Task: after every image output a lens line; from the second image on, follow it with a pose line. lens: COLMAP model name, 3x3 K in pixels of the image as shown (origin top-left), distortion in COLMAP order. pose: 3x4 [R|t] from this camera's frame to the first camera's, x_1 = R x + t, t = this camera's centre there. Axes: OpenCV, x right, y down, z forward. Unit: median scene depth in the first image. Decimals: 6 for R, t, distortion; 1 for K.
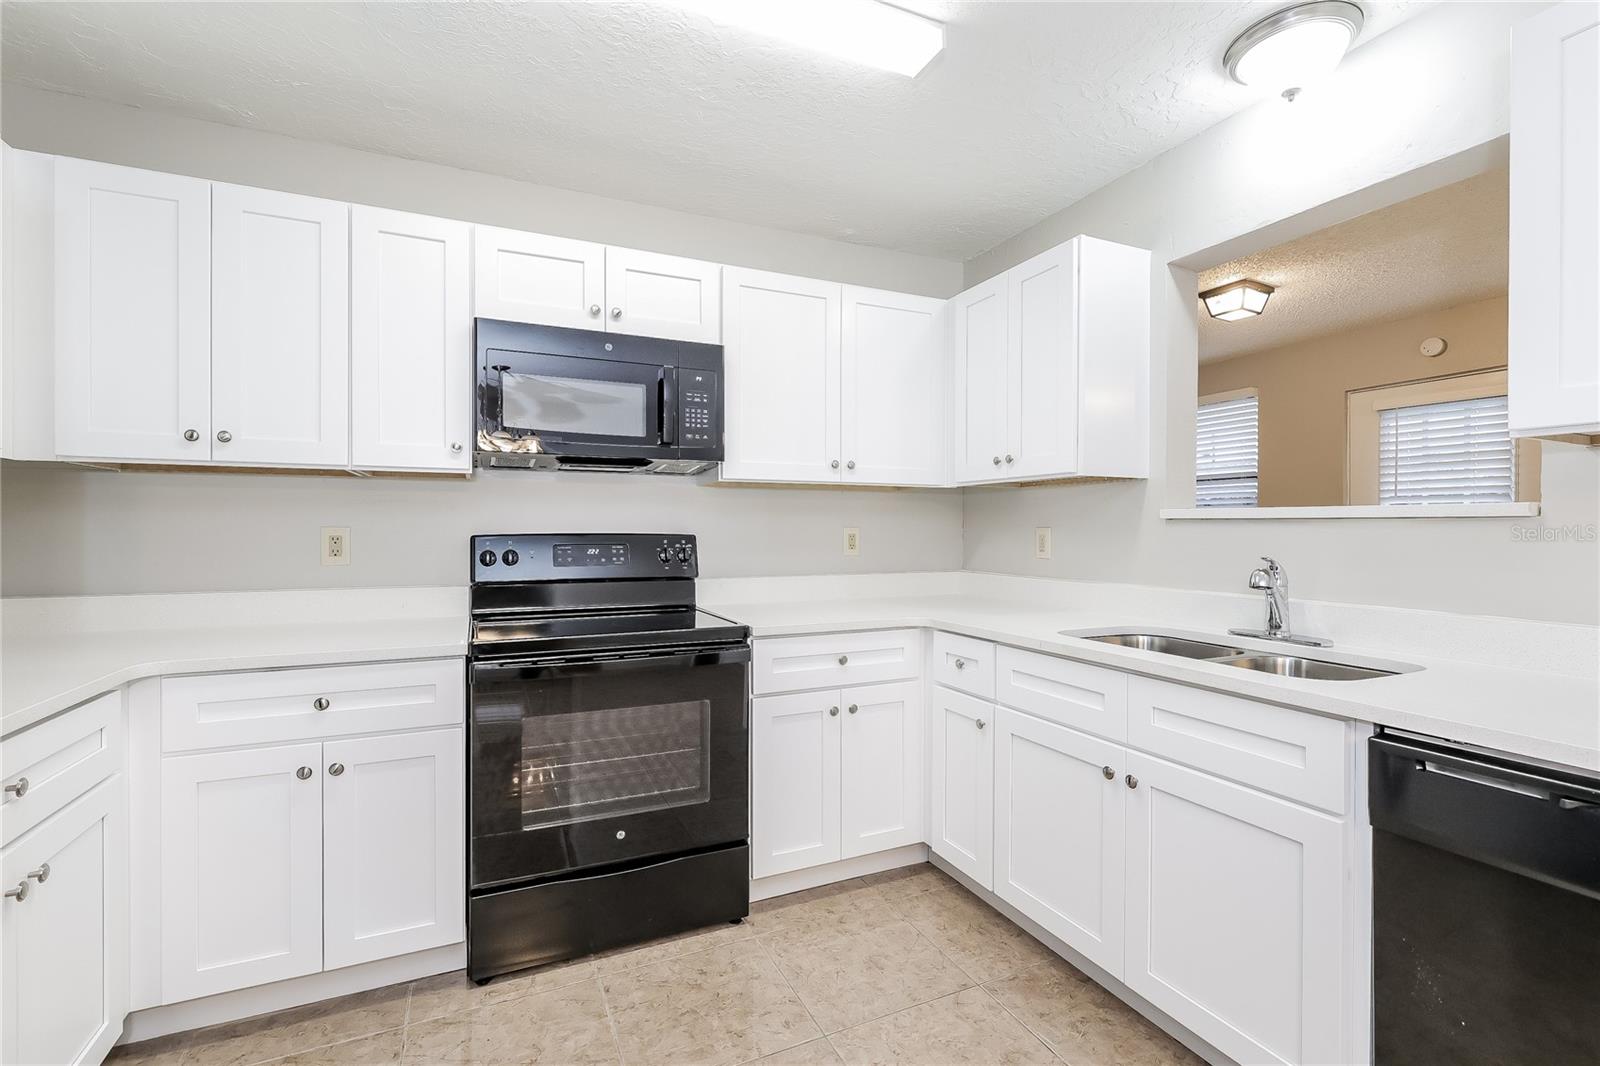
lens RADIAL K [[675.8, 0, 795.9], [0, 675.8, 533.7], [0, 0, 1]] dist [0.002391, -0.000172]
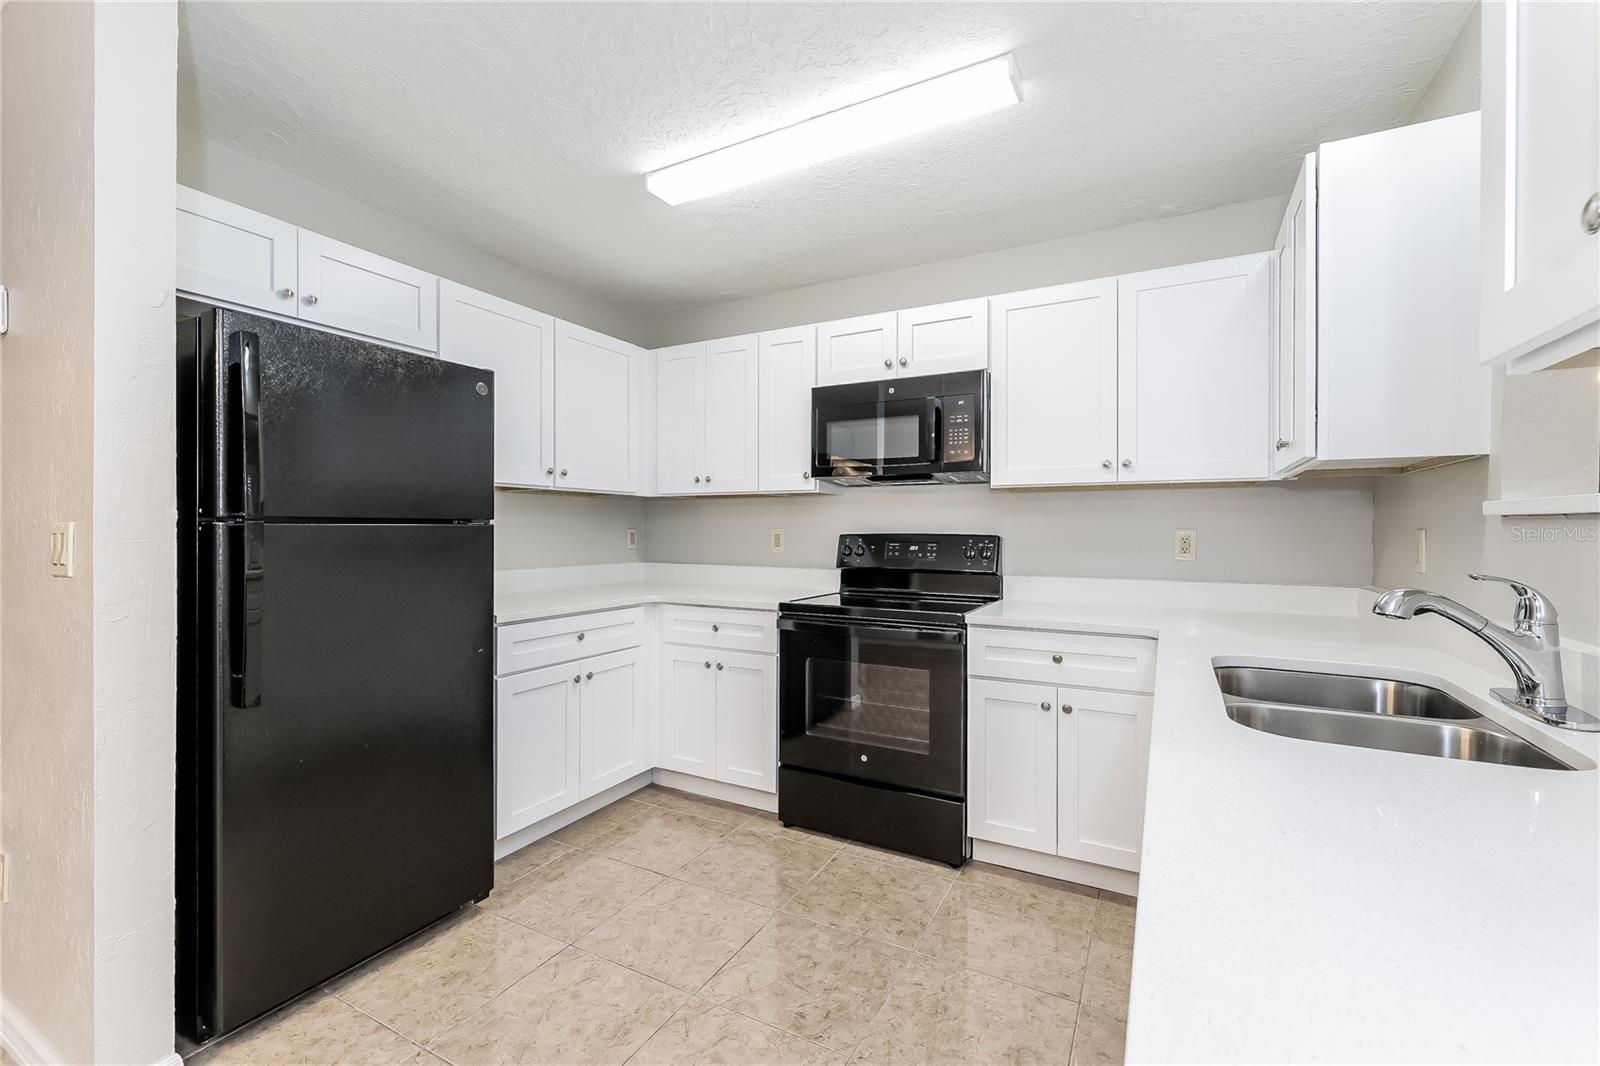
lens RADIAL K [[675.8, 0, 837.2], [0, 675.8, 531.3], [0, 0, 1]] dist [0.002391, -0.000172]
pose [[0.630232, 0.002415, -0.776403, 0.639557], [-0.008334, 0.999959, -0.003654, 0.001149], [0.776362, 0.008773, 0.630226, 0.095167]]
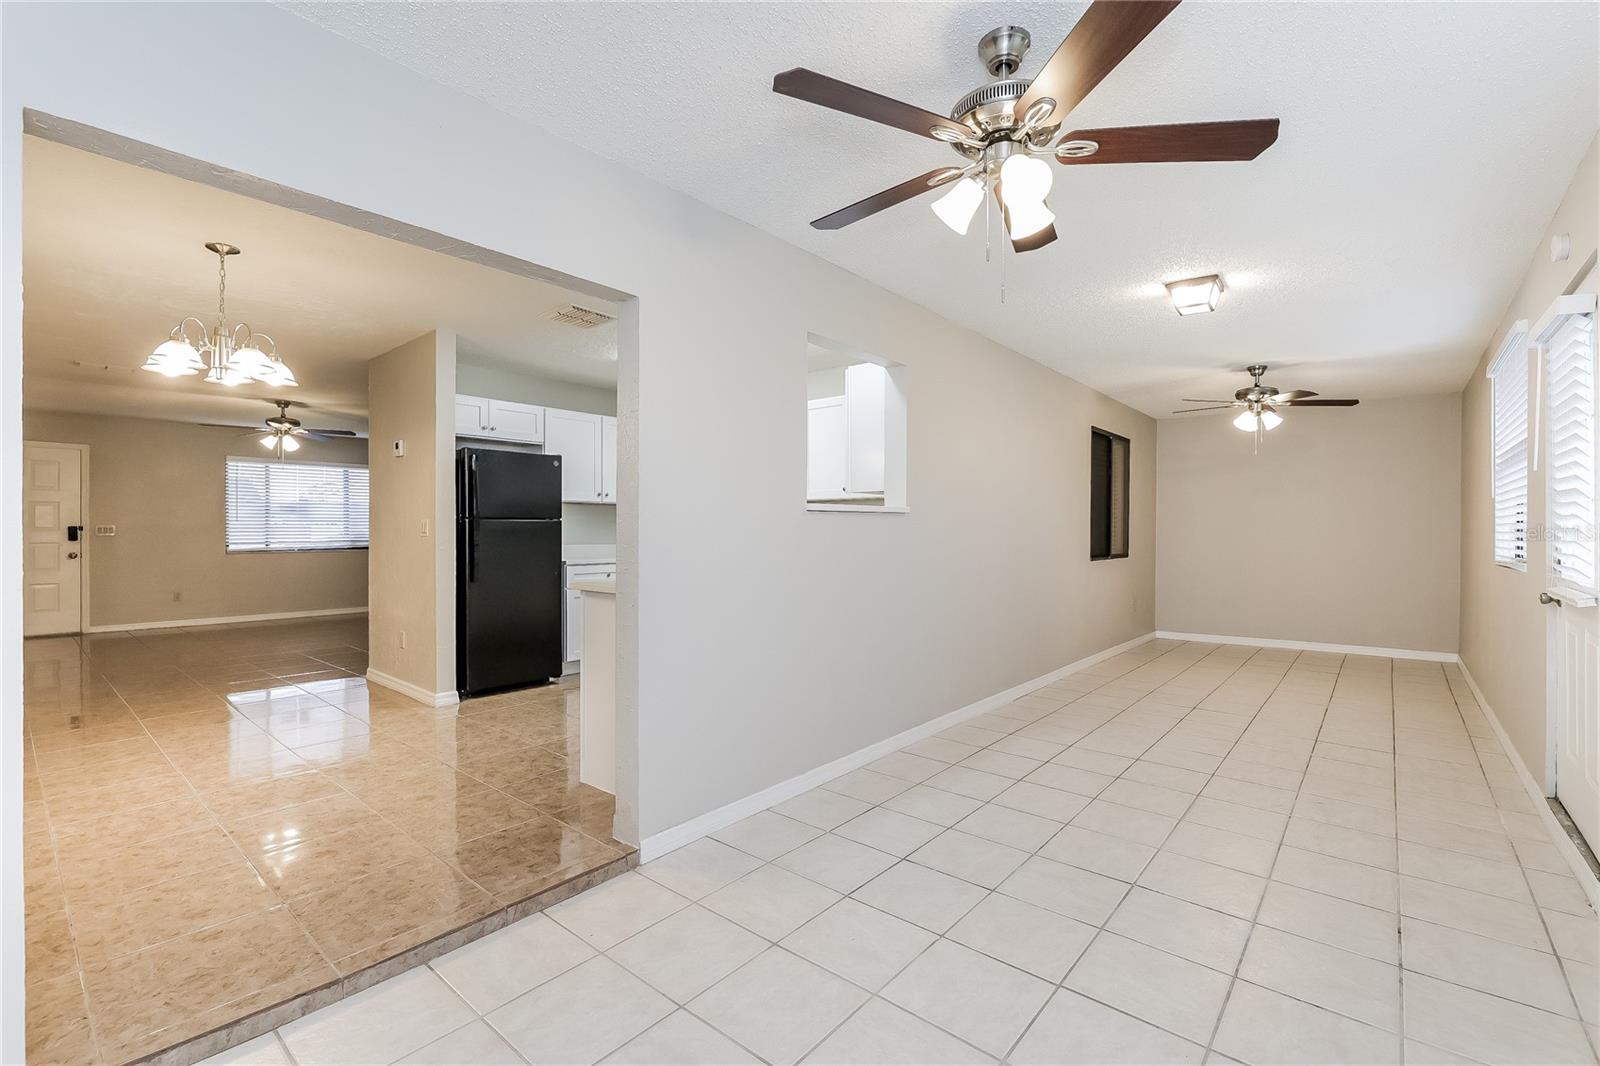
lens RADIAL K [[675.8, 0, 793.6], [0, 675.8, 537.1], [0, 0, 1]] dist [0.002391, -0.000172]
pose [[0.401201, 0.015503, -0.915859, 1.939478], [-0.009566, 0.999873, 0.012735, 0.010025], [0.915940, 0.003652, 0.401298, 0.125111]]
